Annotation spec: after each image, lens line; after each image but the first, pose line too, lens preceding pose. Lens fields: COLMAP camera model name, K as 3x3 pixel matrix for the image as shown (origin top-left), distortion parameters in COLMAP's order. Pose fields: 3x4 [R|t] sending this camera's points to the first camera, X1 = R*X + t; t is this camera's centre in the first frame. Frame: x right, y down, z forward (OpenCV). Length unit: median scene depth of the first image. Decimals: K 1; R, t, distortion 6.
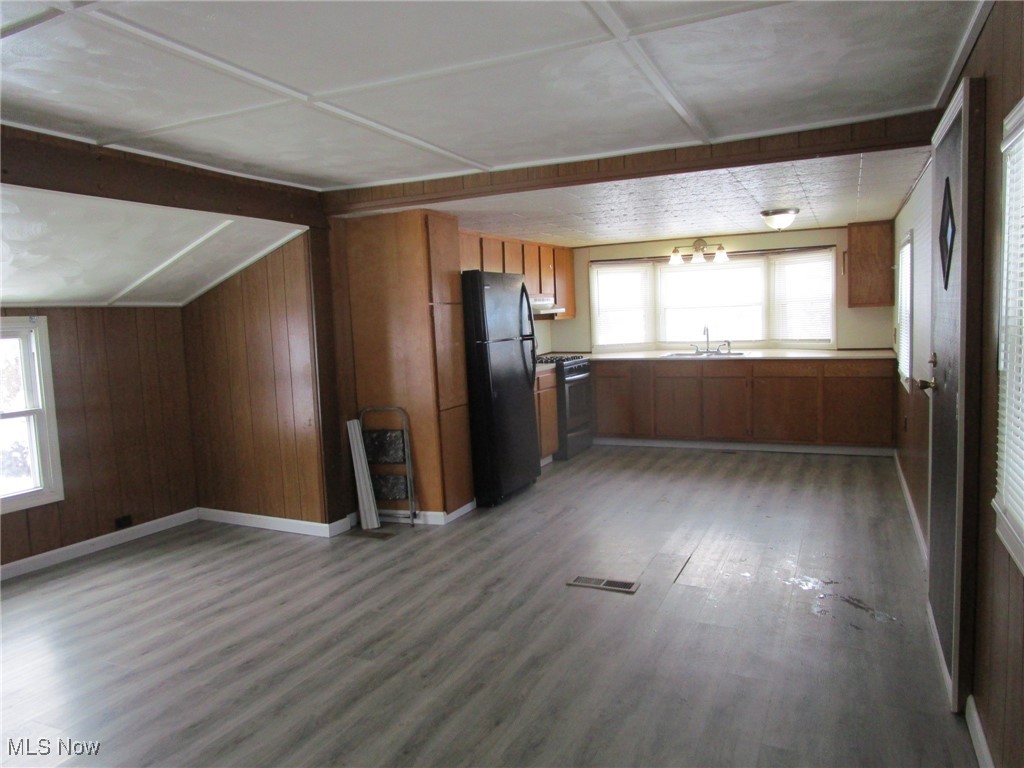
lens RADIAL K [[721.0, 0, 510.0], [0, 721.0, 388.5], [0, 0, 1]] dist [-0.041900, 0.009224]
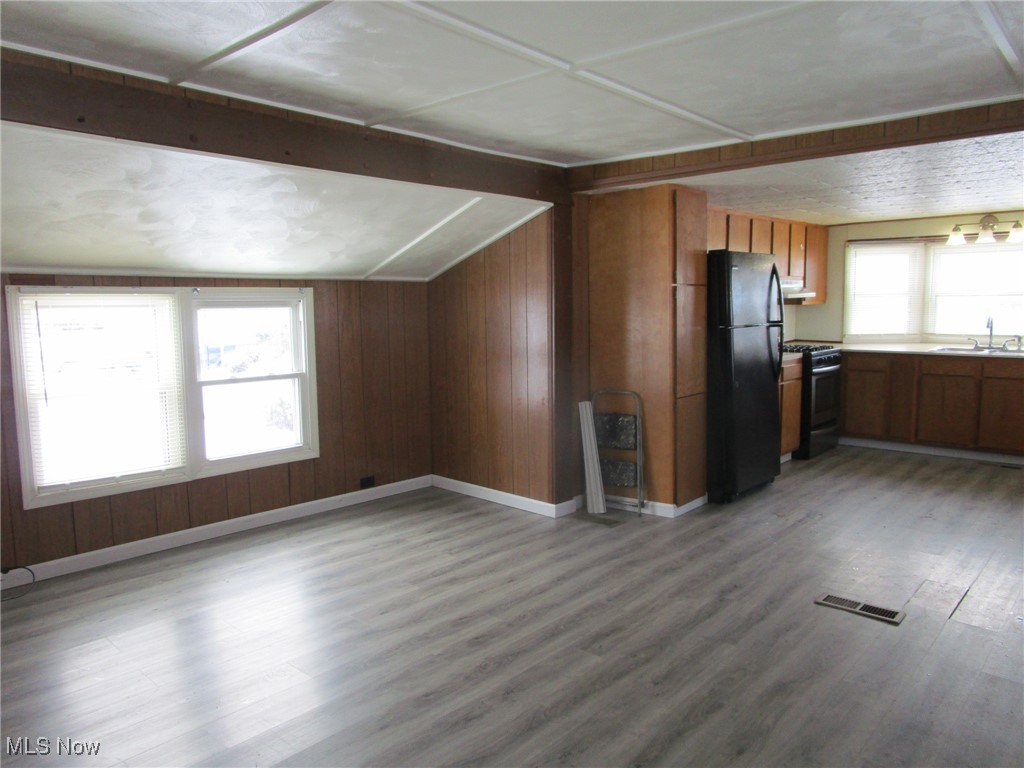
lens RADIAL K [[722.9, 0, 506.7], [0, 722.9, 384.7], [0, 0, 1]] dist [-0.036400, 0.011628]
pose [[0.952850, 0.060700, -0.297309, -0.033449], [-0.053807, 0.998060, 0.031323, -0.004718], [0.298633, -0.013849, 0.954268, 0.032731]]
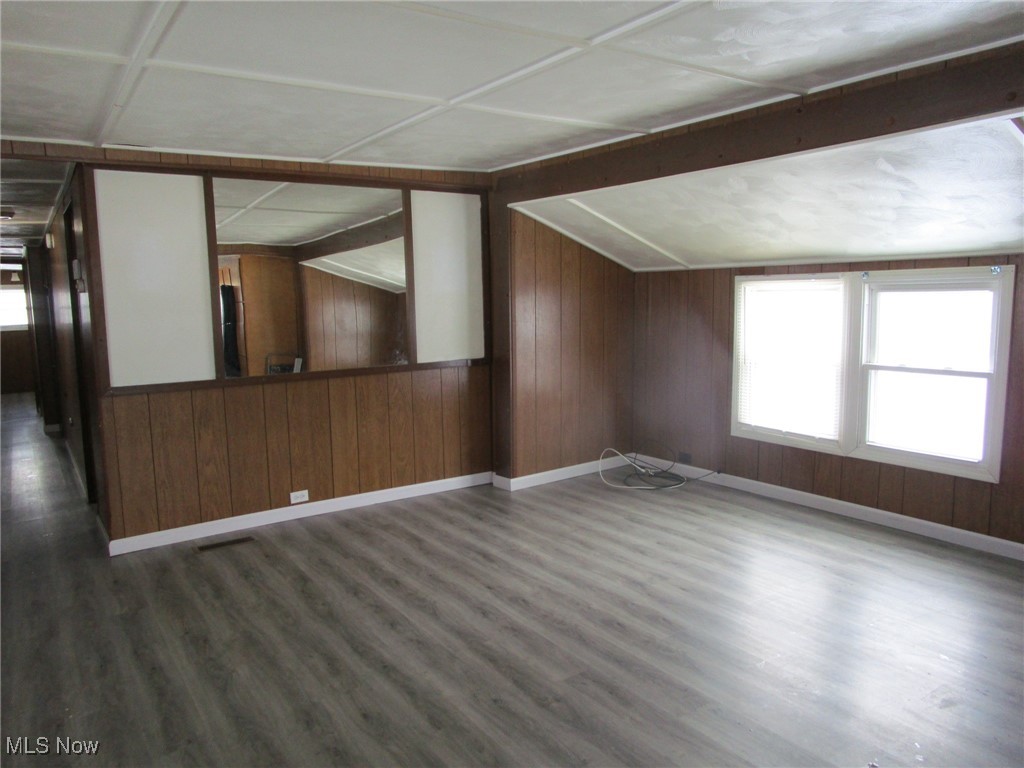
lens RADIAL K [[722.9, 0, 506.7], [0, 722.9, 384.7], [0, 0, 1]] dist [-0.036400, 0.011628]
pose [[-0.509514, 0.157485, -0.845928, 0.379680], [-0.036047, 0.978339, 0.203847, -0.114346], [0.859707, 0.134356, -0.492800, 0.923298]]
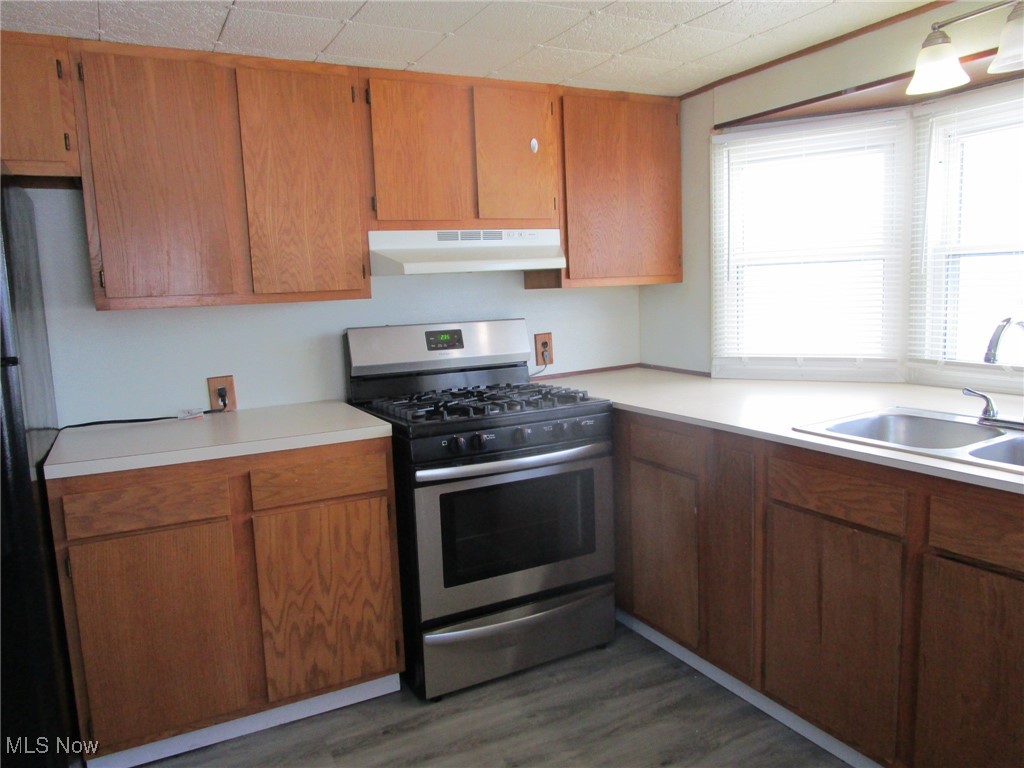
lens RADIAL K [[722.9, 0, 506.7], [0, 722.9, 384.7], [0, 0, 1]] dist [-0.036400, 0.011628]
pose [[0.799124, 0.094729, -0.593656, 0.491853], [-0.060255, 0.995155, 0.077687, -0.131904], [0.598139, -0.026311, 0.800960, 1.241305]]
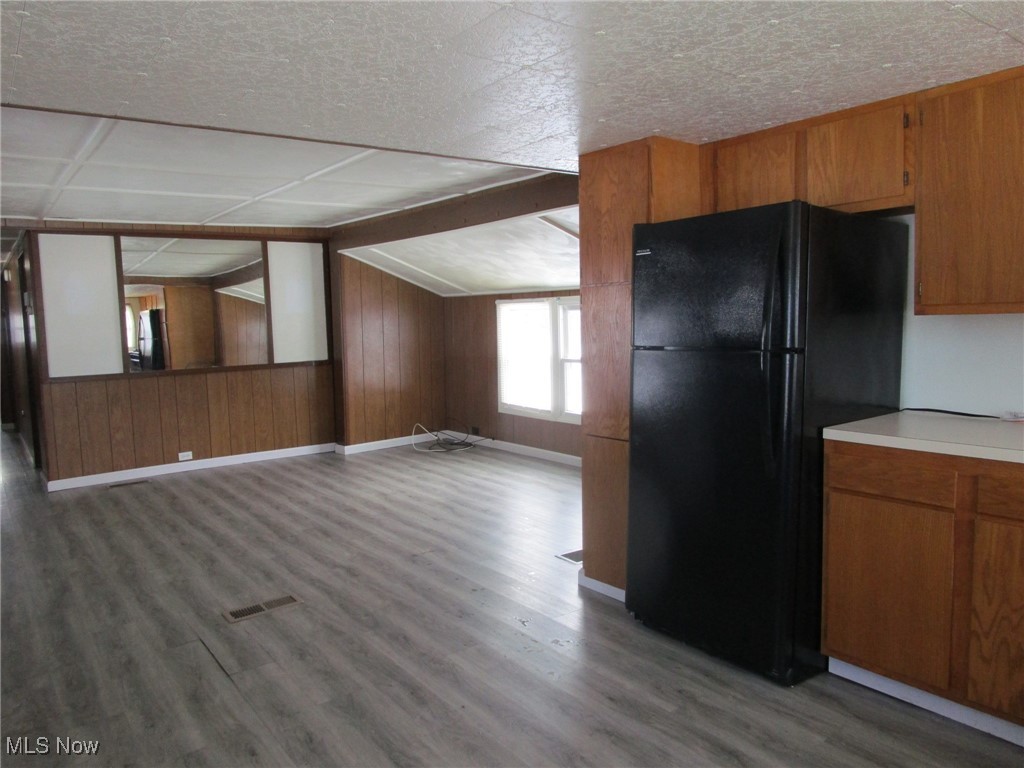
lens RADIAL K [[722.9, 0, 506.7], [0, 722.9, 384.7], [0, 0, 1]] dist [-0.036400, 0.011628]
pose [[-0.468768, 0.139543, -0.872229, 0.657181], [-0.034020, 0.983858, 0.175686, -0.164510], [0.882666, 0.112029, -0.456455, 1.455116]]
